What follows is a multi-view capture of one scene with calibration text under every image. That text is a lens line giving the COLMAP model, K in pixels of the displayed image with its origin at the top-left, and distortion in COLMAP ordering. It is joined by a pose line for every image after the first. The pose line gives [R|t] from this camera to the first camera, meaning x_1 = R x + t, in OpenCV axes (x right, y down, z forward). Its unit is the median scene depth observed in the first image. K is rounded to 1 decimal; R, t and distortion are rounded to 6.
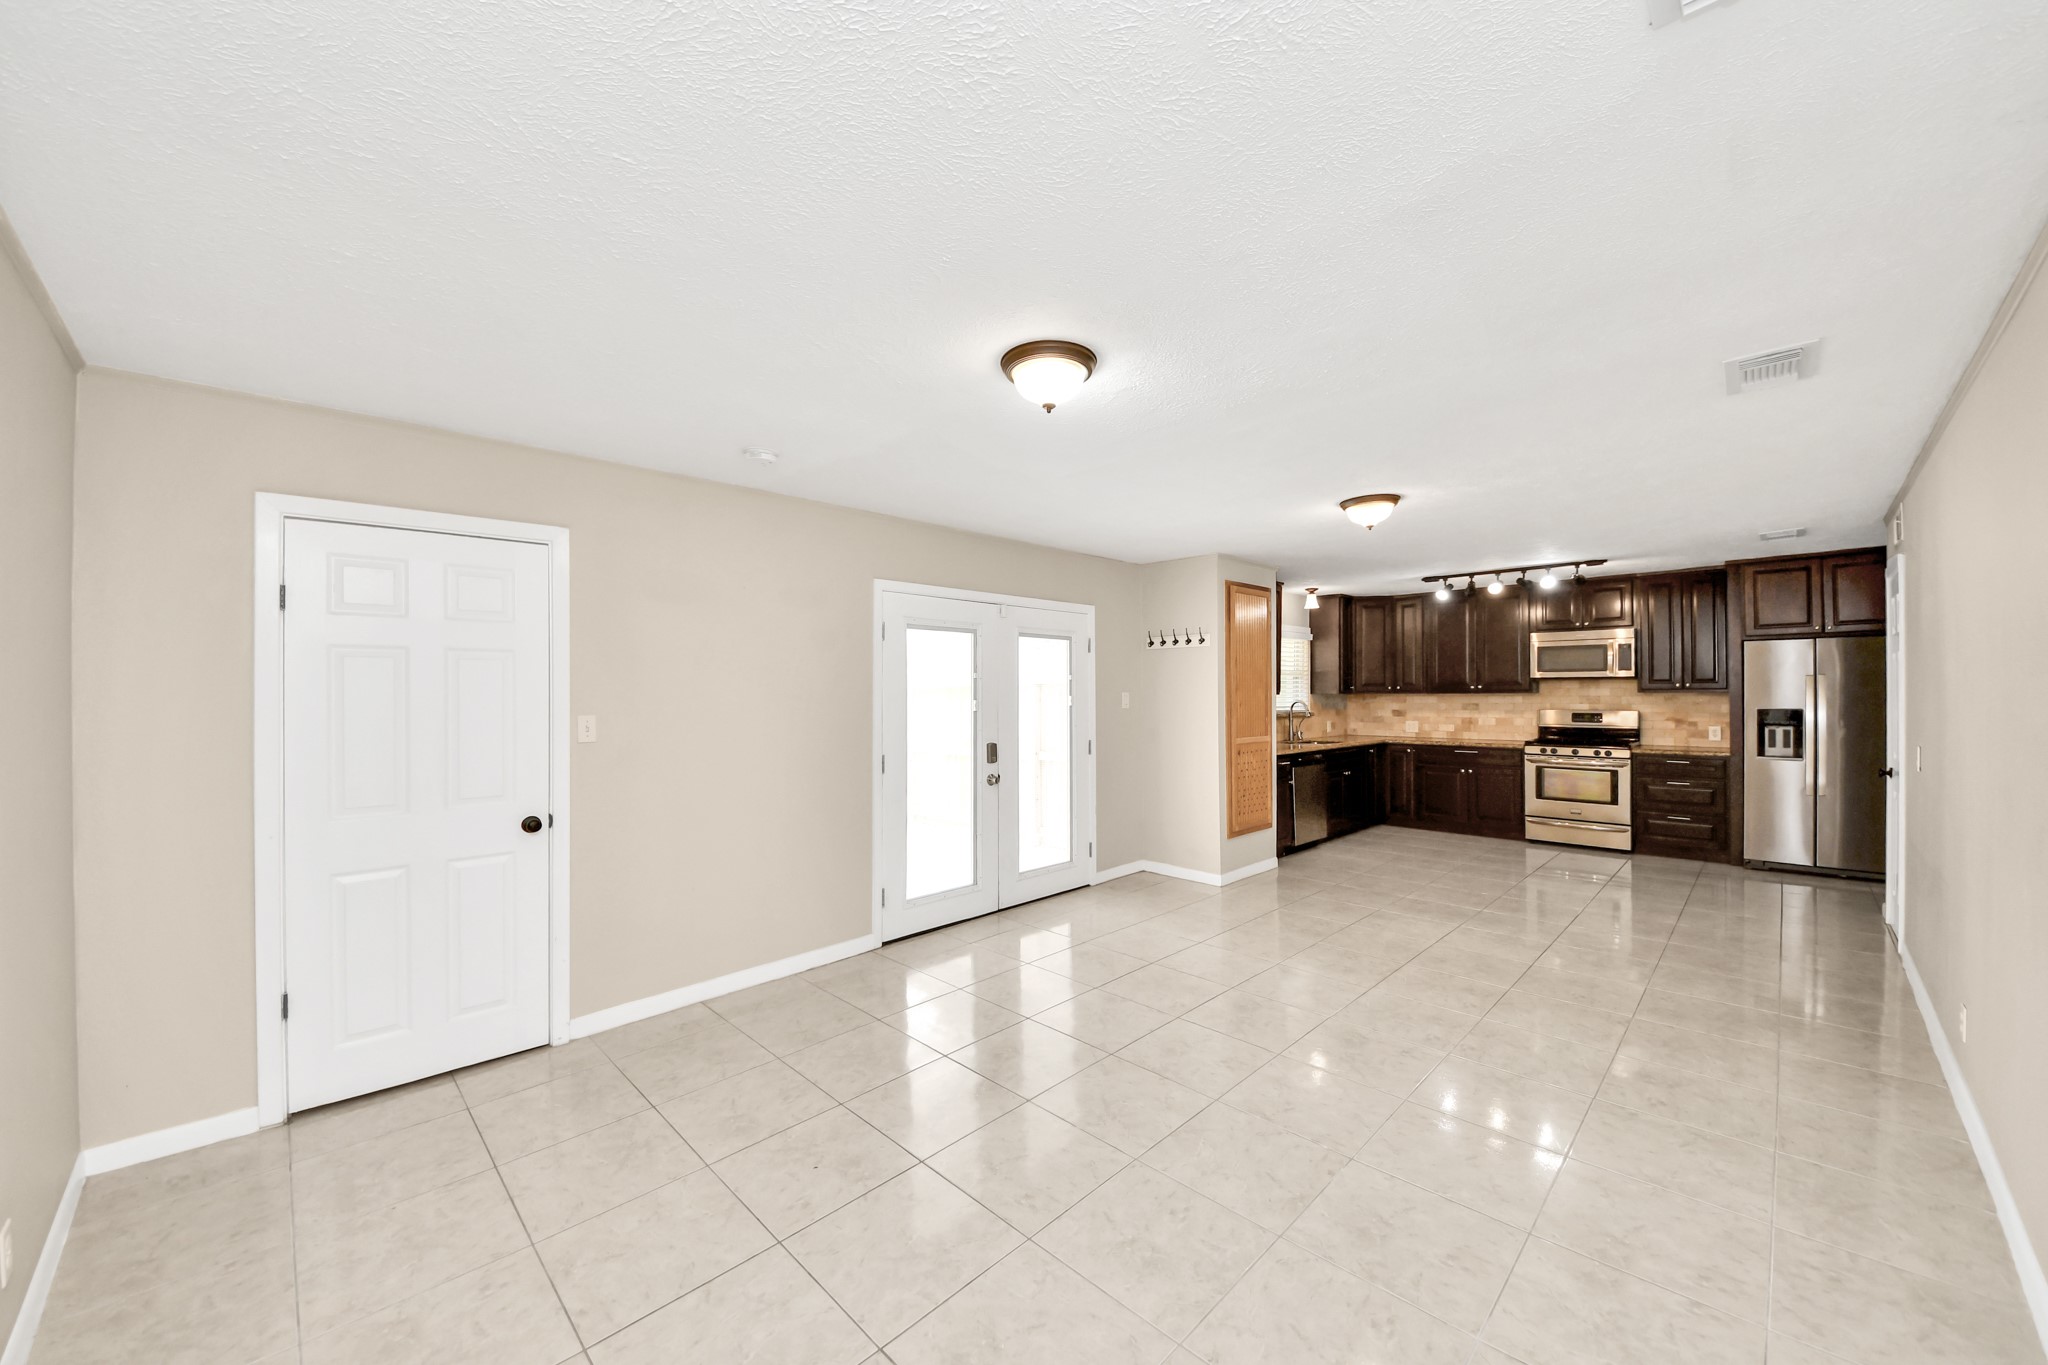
lens RADIAL K [[727.7, 0, 1023.4], [0, 727.7, 691.1], [0, 0, 1]] dist [0.019854, -0.013200]
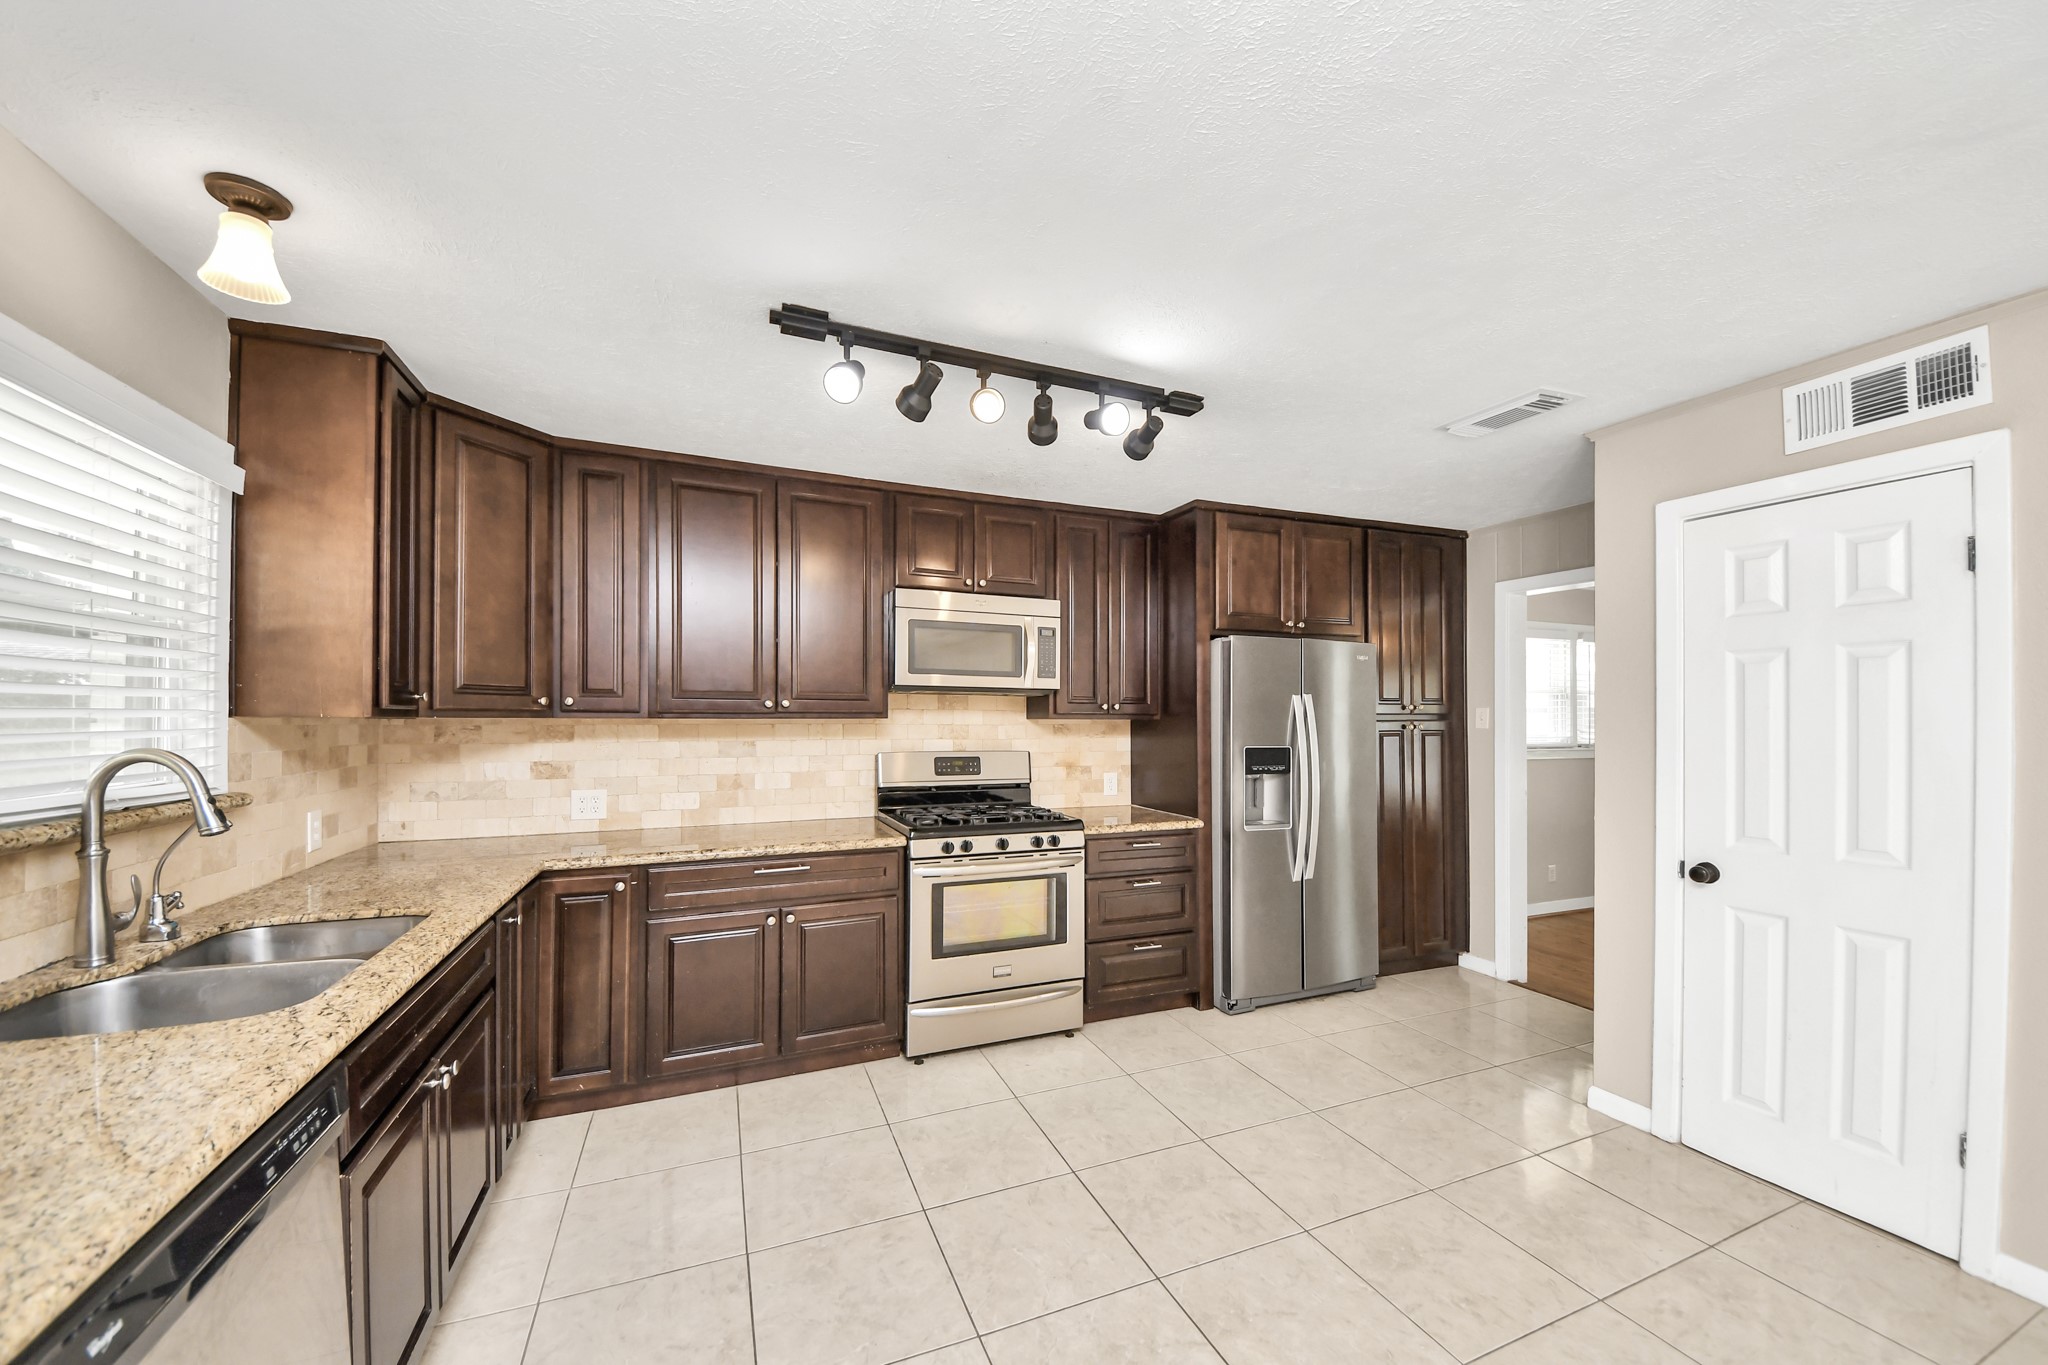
lens RADIAL K [[733.6, 0, 1036.9], [0, 733.6, 708.1], [0, 0, 1]] dist [0.029060, -0.019494]
pose [[0.354197, 0.019850, 0.934960, 0.311387], [-0.009265, 0.999800, -0.017716, 0.003711], [-0.935125, -0.002388, 0.354310, 0.797451]]
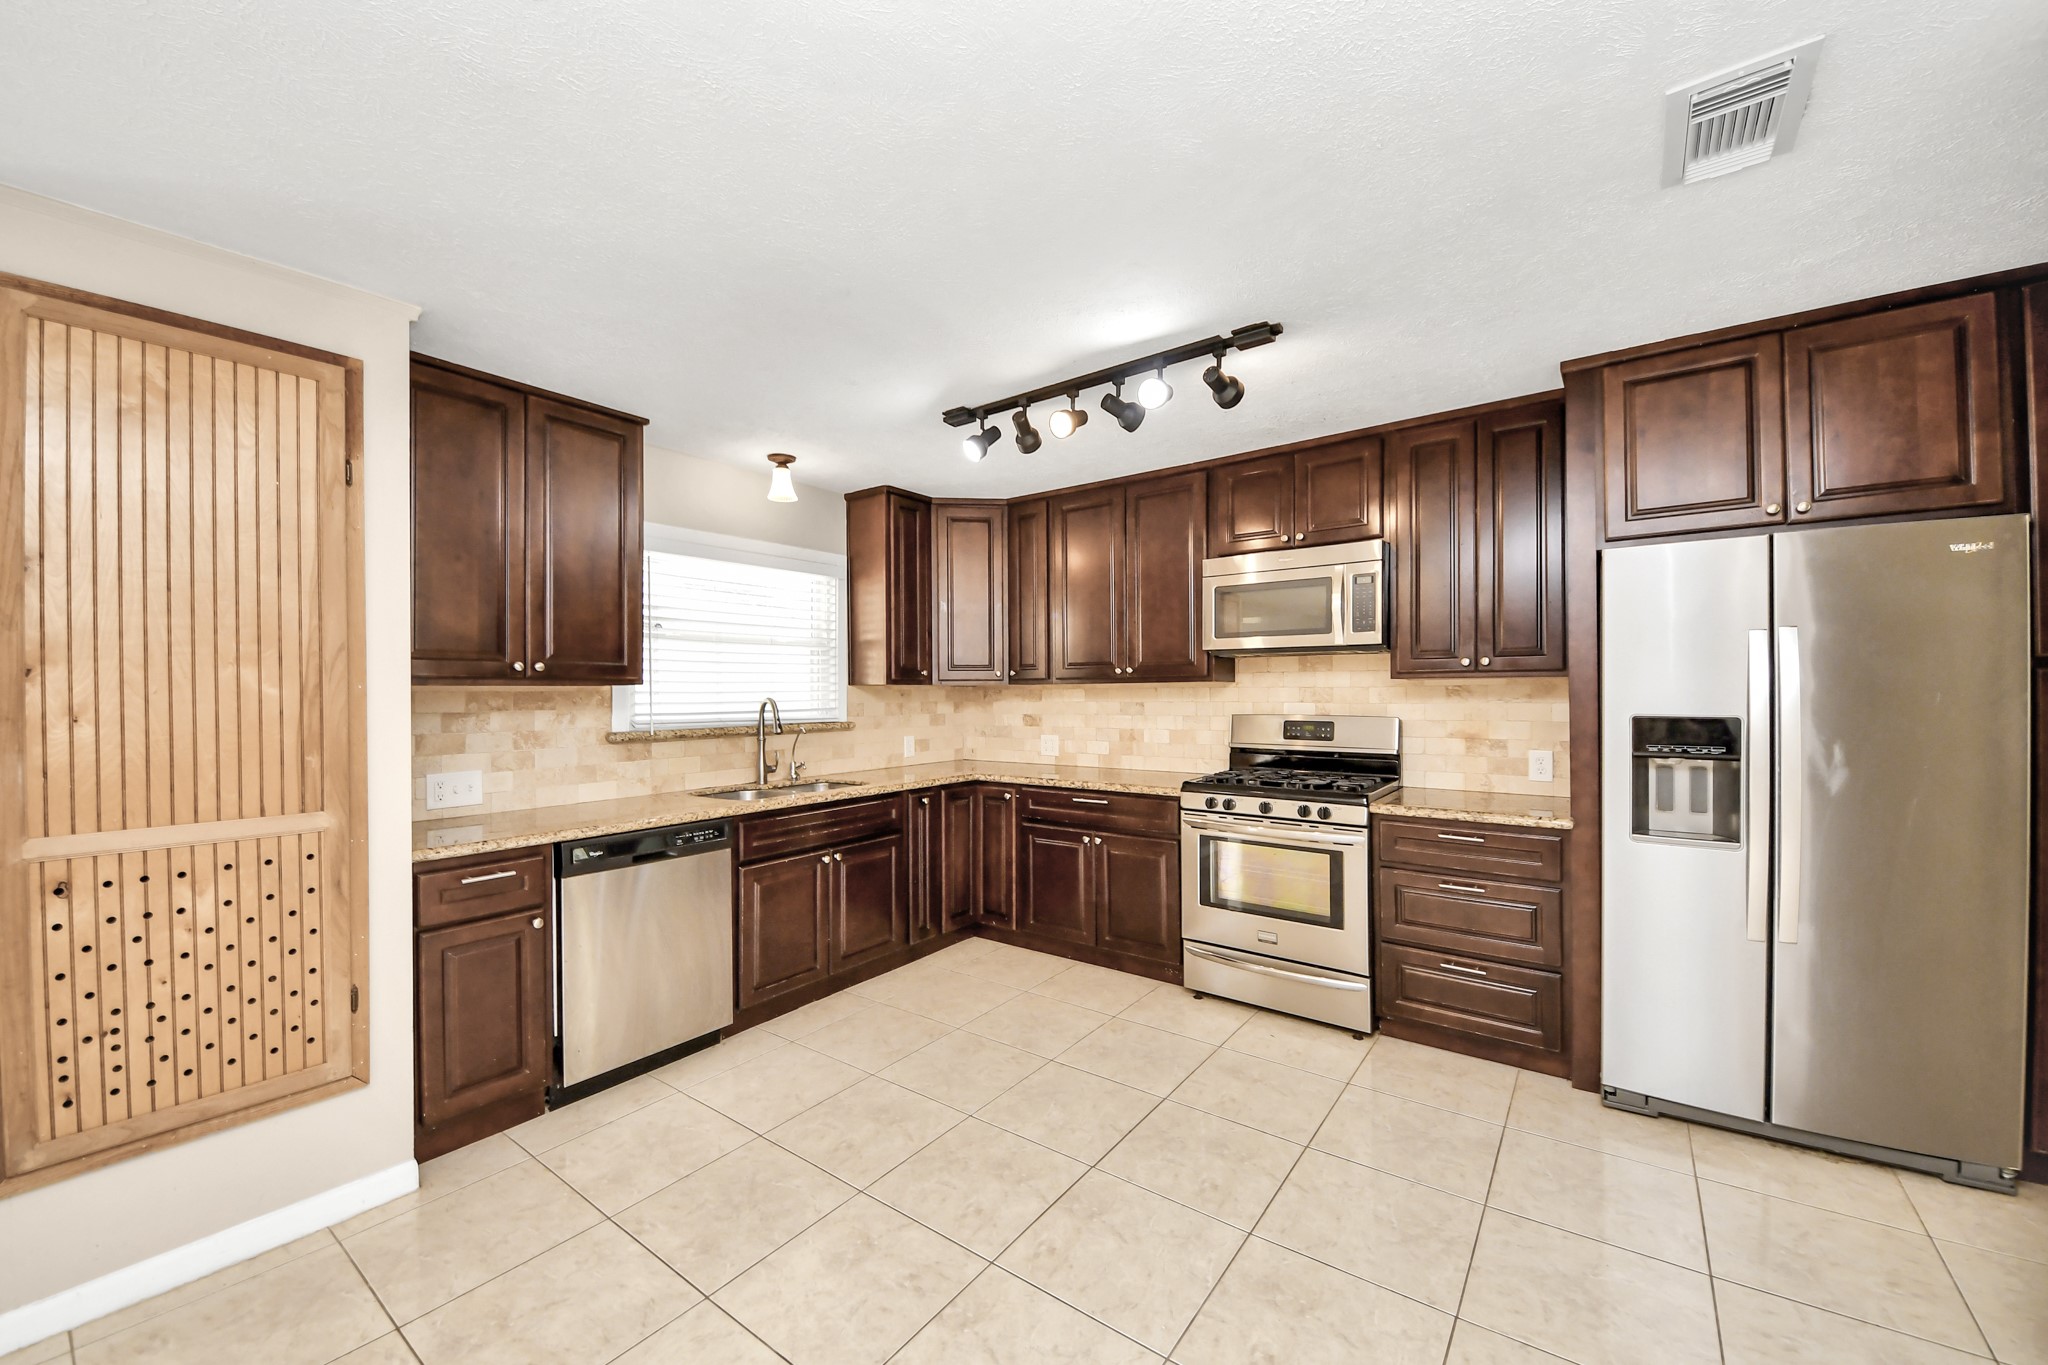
lens RADIAL K [[805.4, 0, 990.4], [0, 805.4, 688.1], [0, 0, 1]] dist [0.028250, -0.000089]
pose [[0.989583, -0.001551, 0.143955, 0.499016], [0.001421, 0.999998, 0.001006, 0.007010], [-0.143957, -0.000791, 0.989584, 0.512349]]
